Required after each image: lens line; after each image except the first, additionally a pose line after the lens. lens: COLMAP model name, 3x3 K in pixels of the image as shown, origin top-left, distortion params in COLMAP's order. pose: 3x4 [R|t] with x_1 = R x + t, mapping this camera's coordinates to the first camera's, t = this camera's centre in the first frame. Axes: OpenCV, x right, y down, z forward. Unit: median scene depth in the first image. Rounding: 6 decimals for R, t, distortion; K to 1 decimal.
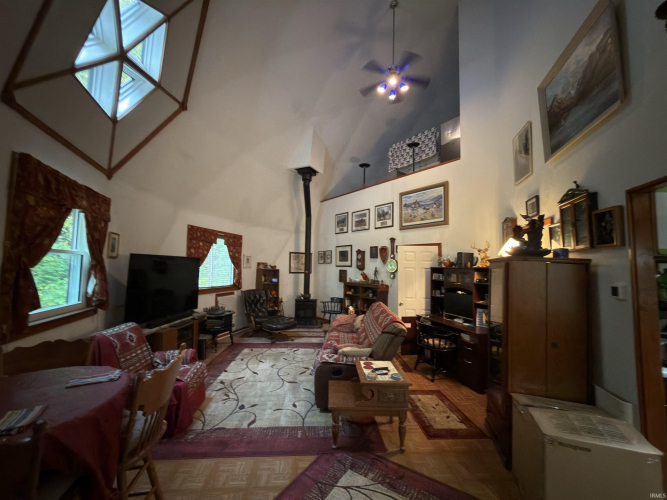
lens RADIAL K [[264.0, 0, 336.7], [0, 264.0, 253.8], [0, 0, 1]] dist [-0.007305, -0.000168]
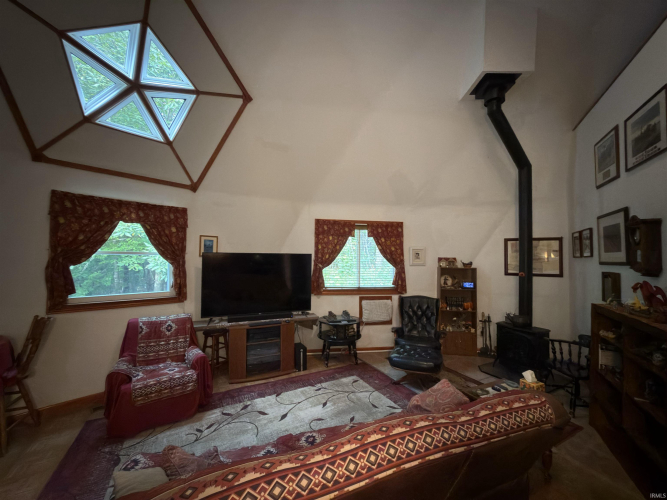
lens RADIAL K [[264.0, 0, 340.5], [0, 264.0, 252.7], [0, 0, 1]] dist [-0.007305, -0.000168]
pose [[0.421573, -0.033986, -0.906157, 0.282357], [0.044213, 0.998879, -0.016895, 0.025379], [0.905716, -0.032941, 0.422603, 0.601745]]
